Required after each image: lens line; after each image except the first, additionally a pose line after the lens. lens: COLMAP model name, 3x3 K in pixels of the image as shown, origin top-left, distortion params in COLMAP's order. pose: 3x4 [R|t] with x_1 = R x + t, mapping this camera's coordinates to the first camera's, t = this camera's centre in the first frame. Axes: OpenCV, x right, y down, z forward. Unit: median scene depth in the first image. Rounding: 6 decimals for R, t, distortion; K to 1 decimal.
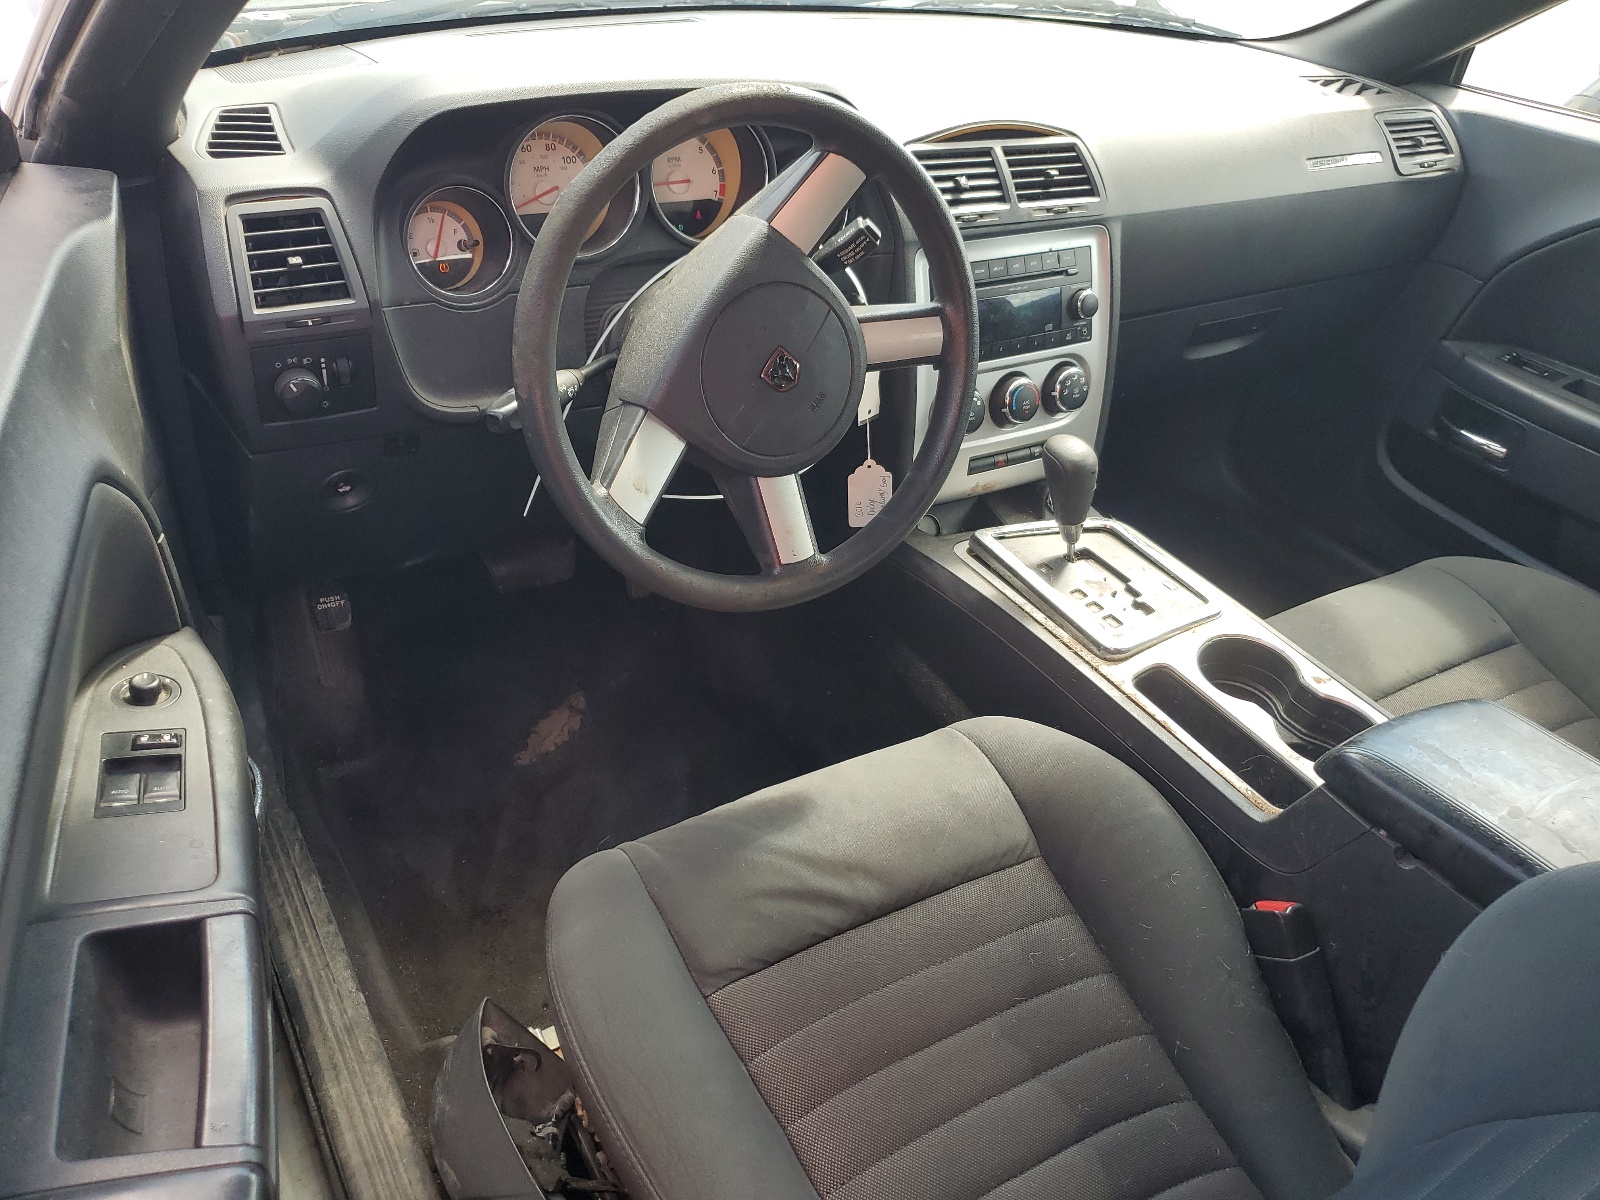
lens RADIAL K [[1306.5, 0, 800.1], [0, 1306.5, 550.2], [0, 0, 1]] dist [0.054256, 0.004409]
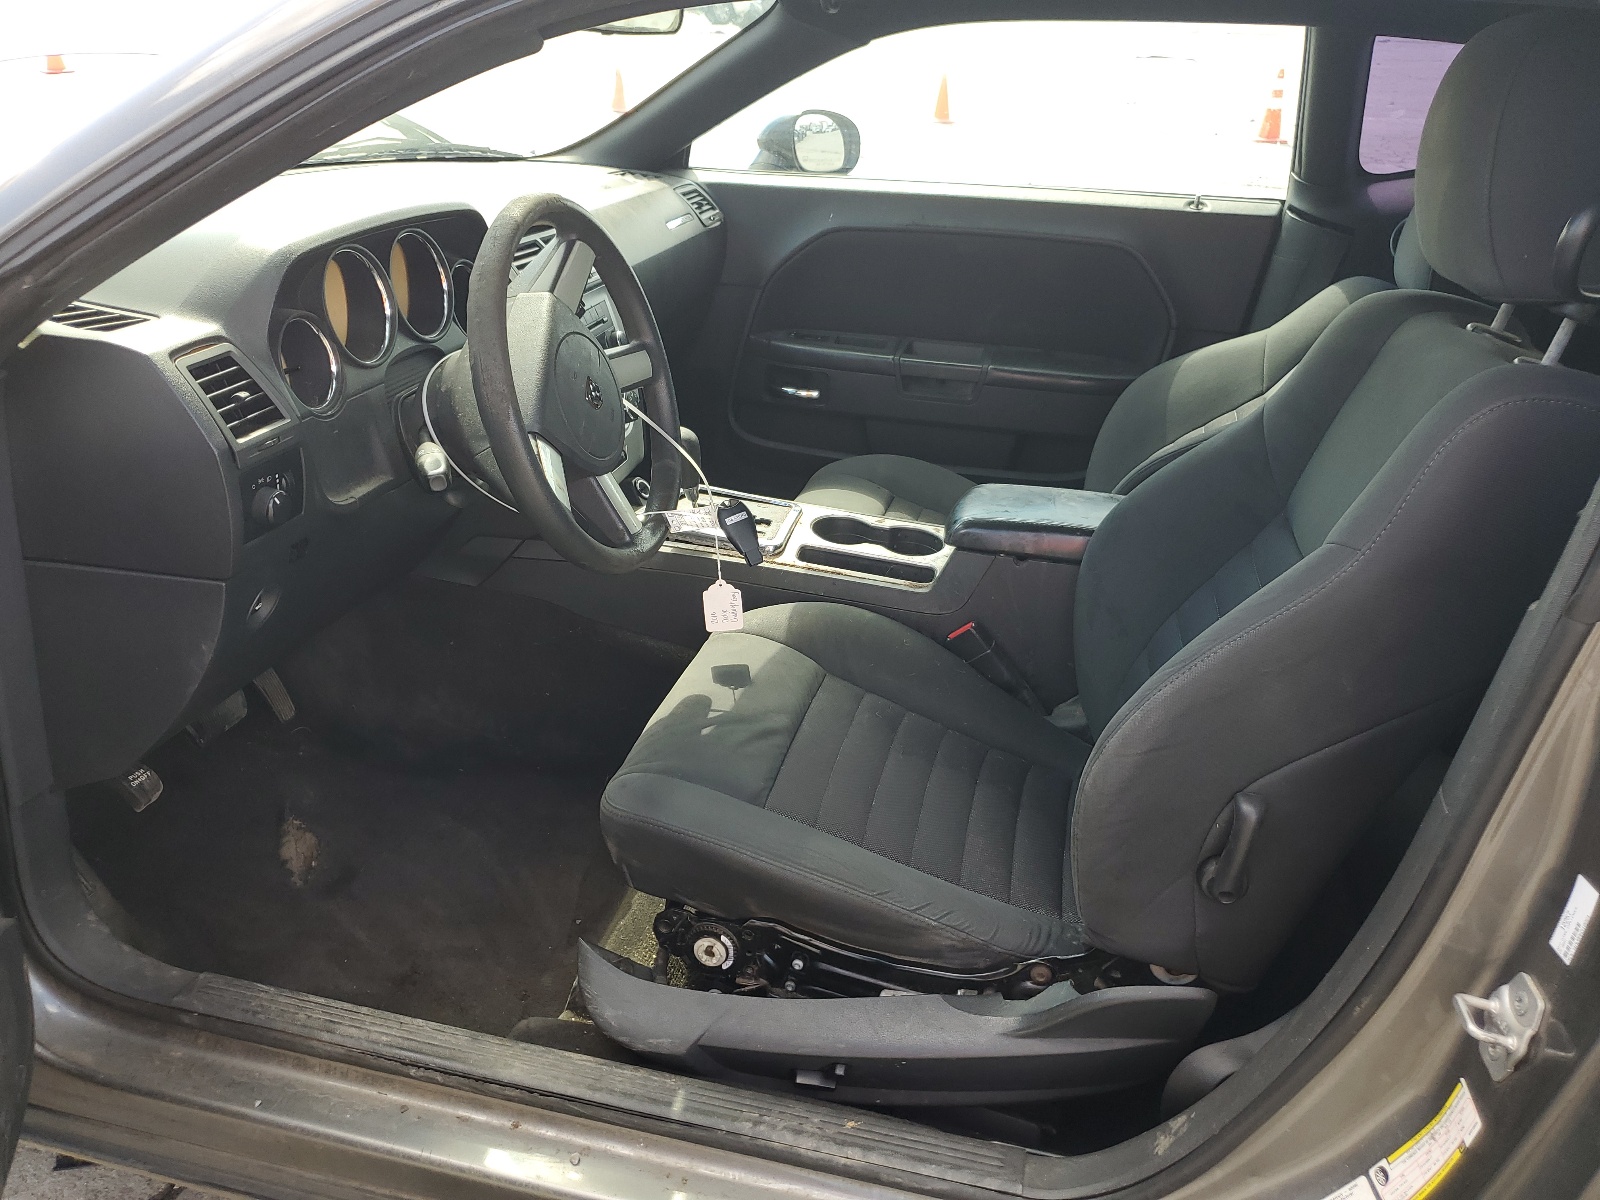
lens RADIAL K [[1286.4, 0, 800.0], [0, 1286.4, 600.0], [0, 0, 1]] dist [-0.000891, 0.000237]
pose [[0.707323, -0.337454, 0.621143, -0.641405], [0.375872, 0.923727, 0.073818, 0.036410], [-0.598676, 0.181257, 0.780213, -0.104677]]
